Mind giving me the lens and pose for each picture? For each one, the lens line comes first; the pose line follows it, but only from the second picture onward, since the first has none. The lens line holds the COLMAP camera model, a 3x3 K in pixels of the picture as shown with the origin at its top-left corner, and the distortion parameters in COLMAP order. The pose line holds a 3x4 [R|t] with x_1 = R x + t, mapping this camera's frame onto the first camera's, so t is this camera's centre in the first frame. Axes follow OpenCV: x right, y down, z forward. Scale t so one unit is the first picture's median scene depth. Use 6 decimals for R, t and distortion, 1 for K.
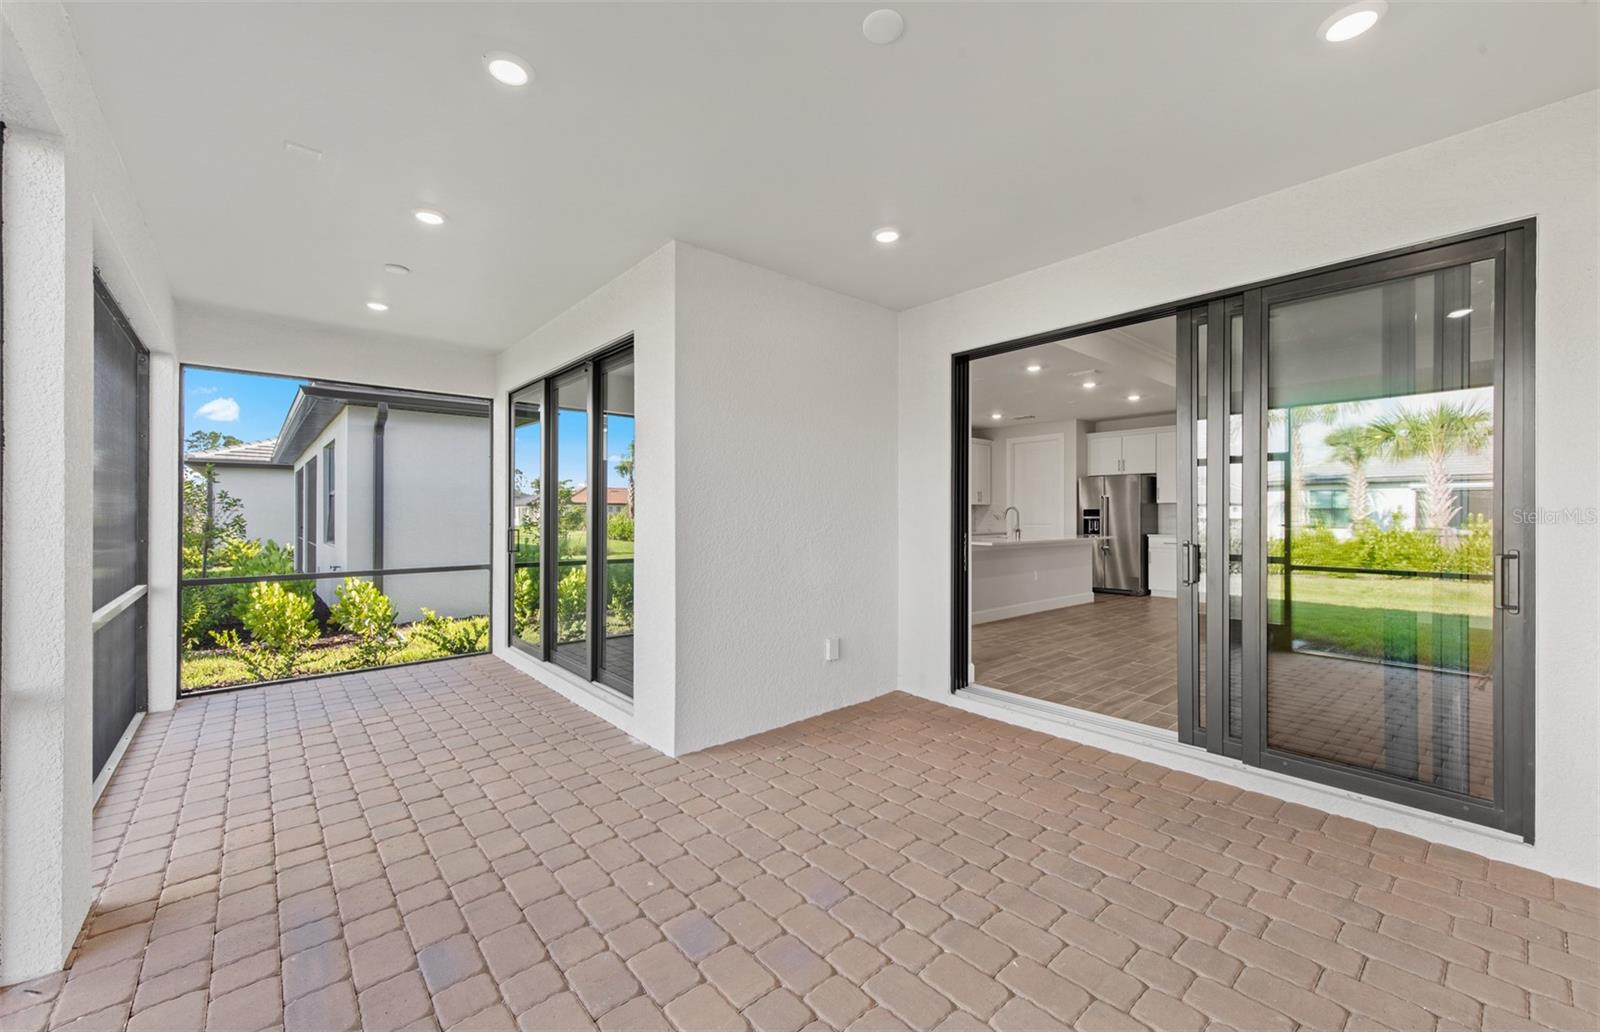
lens RADIAL K [[625.6, 0, 795.8], [0, 625.6, 515.7], [0, 0, 1]] dist [0.007785, 0.000179]
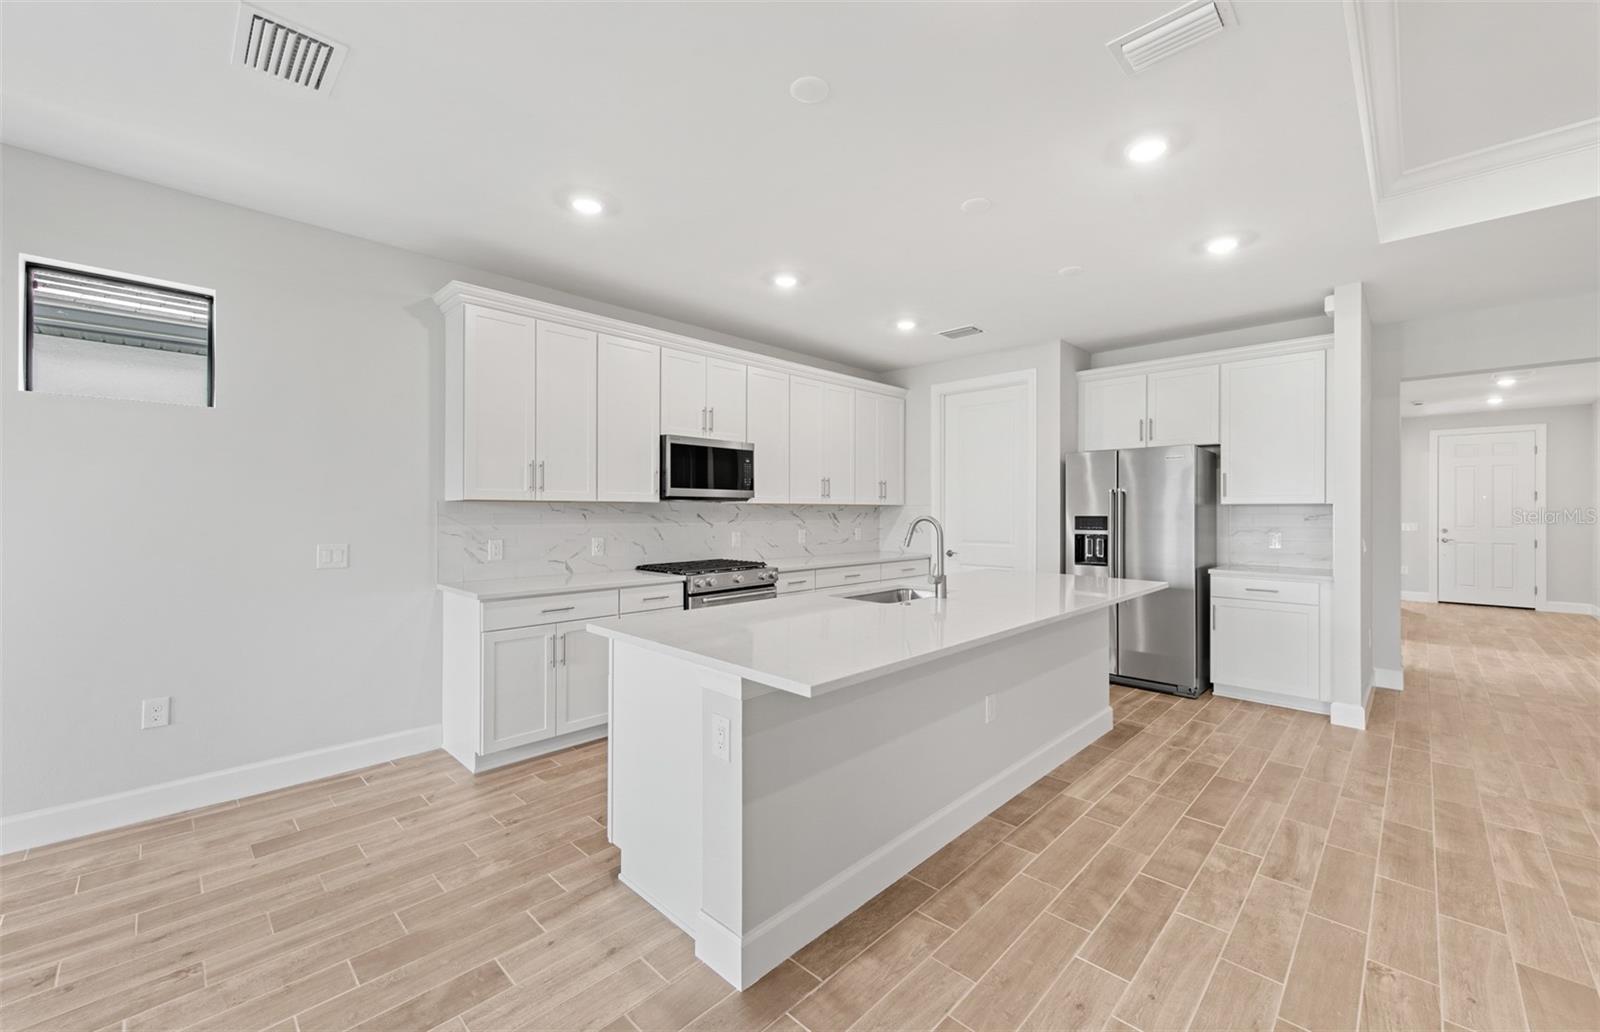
lens RADIAL K [[625.6, 0, 796.1], [0, 625.6, 513.1], [0, 0, 1]] dist [0.007785, 0.000179]
pose [[0.996507, 0.001443, 0.083501, 0.193543], [-0.001452, 0.999999, 0.000044, -0.011948], [-0.083501, -0.000165, 0.996508, 0.518976]]
